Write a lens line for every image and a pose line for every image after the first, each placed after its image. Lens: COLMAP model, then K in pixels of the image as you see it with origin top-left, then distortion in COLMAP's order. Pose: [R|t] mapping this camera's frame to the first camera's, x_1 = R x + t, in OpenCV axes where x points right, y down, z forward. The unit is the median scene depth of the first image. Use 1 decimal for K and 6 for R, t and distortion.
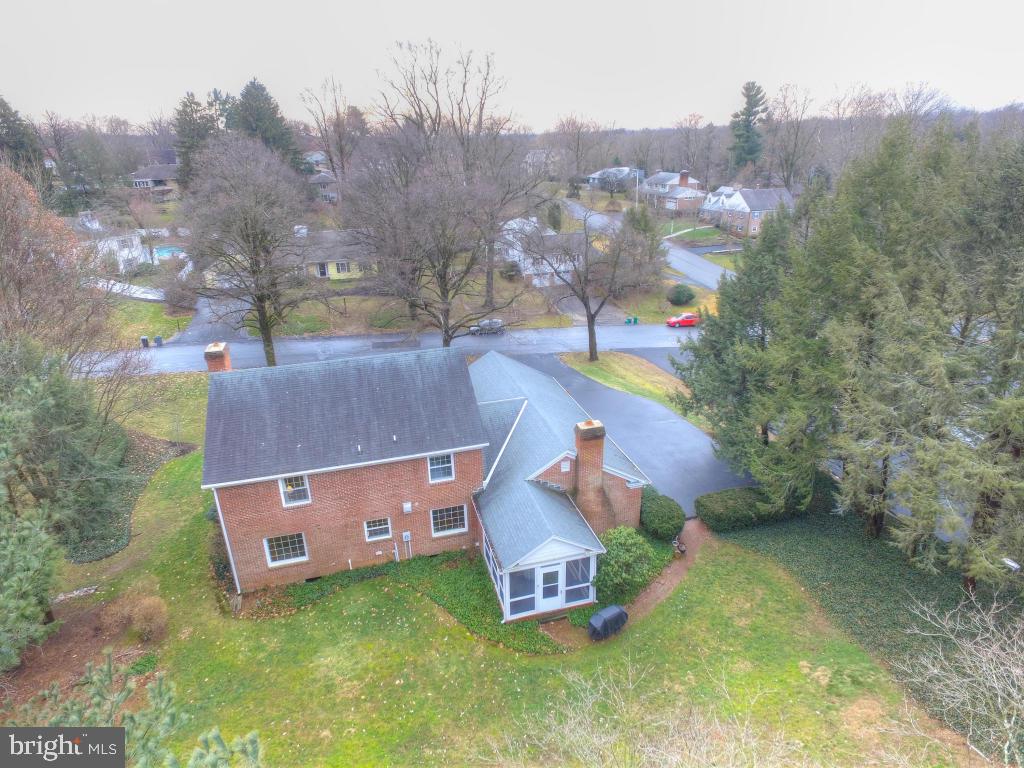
lens RADIAL K [[595.2, 0, 512.0], [0, 595.2, 384.0], [0, 0, 1]] dist [-0.009108, 0.014556]
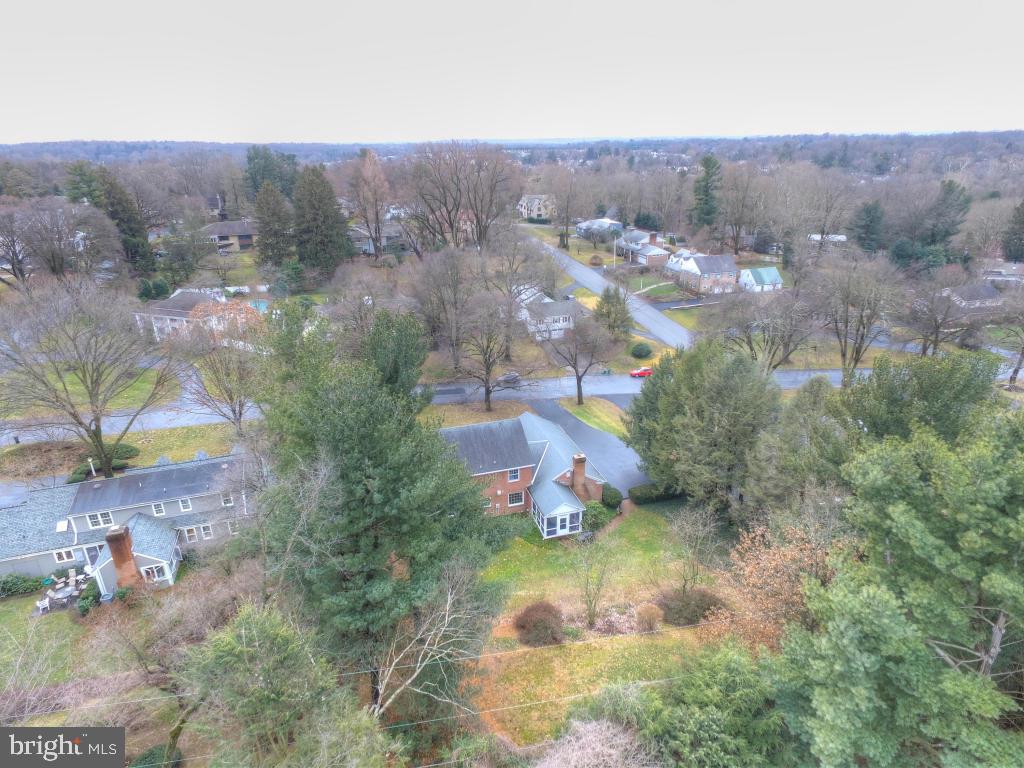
lens RADIAL K [[595.2, 0, 512.0], [0, 595.2, 384.0], [0, 0, 1]] dist [-0.009108, 0.014556]
pose [[0.999741, 0.001107, 0.022718, -0.102194], [-0.000980, 0.999984, -0.005583, -0.111381], [-0.022724, 0.005559, 0.999726, -0.728637]]
